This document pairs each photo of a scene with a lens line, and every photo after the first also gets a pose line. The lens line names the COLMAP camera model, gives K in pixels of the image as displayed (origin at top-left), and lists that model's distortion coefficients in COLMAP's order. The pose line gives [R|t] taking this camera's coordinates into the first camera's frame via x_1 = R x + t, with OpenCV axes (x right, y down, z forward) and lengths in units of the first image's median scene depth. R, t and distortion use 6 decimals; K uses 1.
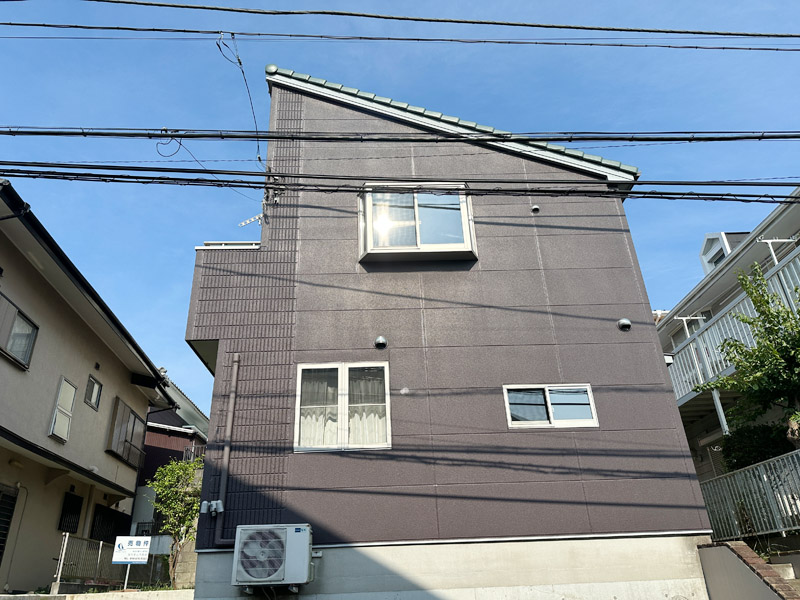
lens RADIAL K [[564.0, 0, 396.5], [0, 564.0, 302.5], [0, 0, 1]] dist [0.047284, -0.047246]
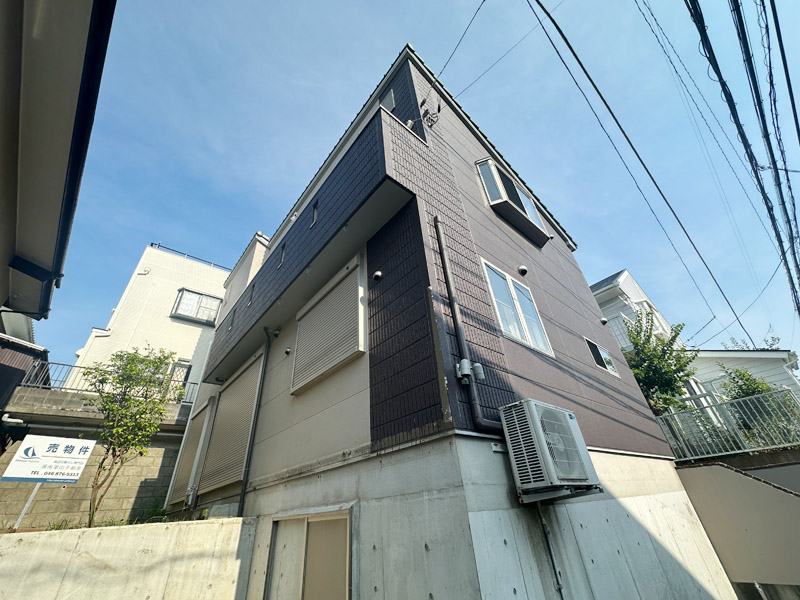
lens RADIAL K [[319.0, 0, 398.0], [0, 319.0, 299.5], [0, 0, 1]] dist [-0.003254, 0.000920]
pose [[0.774238, 0.337884, 0.535154, -0.541684], [-0.243709, 0.939528, -0.240610, 0.339106], [-0.584091, 0.055868, 0.809763, 0.631866]]
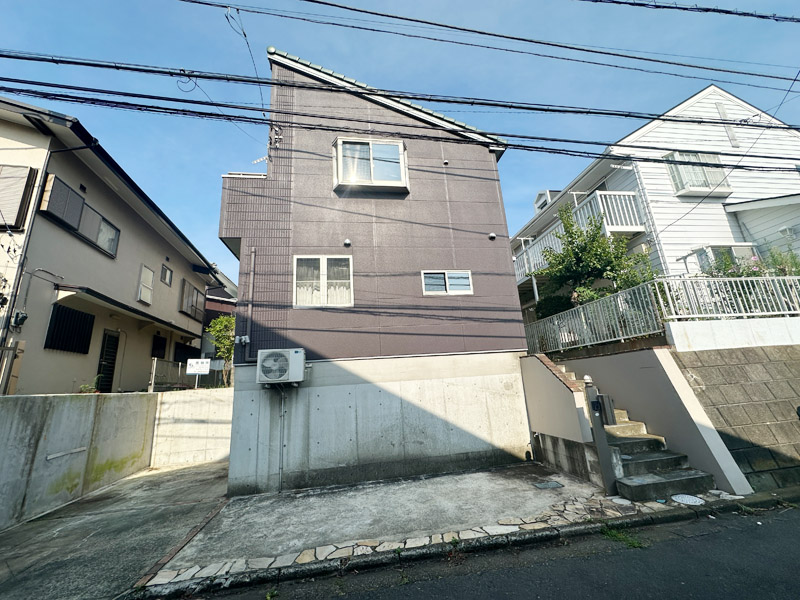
lens RADIAL K [[319.0, 0, 403.5], [0, 319.0, 299.5], [0, 0, 1]] dist [-0.003254, 0.000920]
pose [[0.990877, 0.008531, 0.134501, 0.009344], [-0.035465, 0.979326, 0.199156, 0.041280], [-0.130022, -0.202110, 0.970694, 0.064905]]
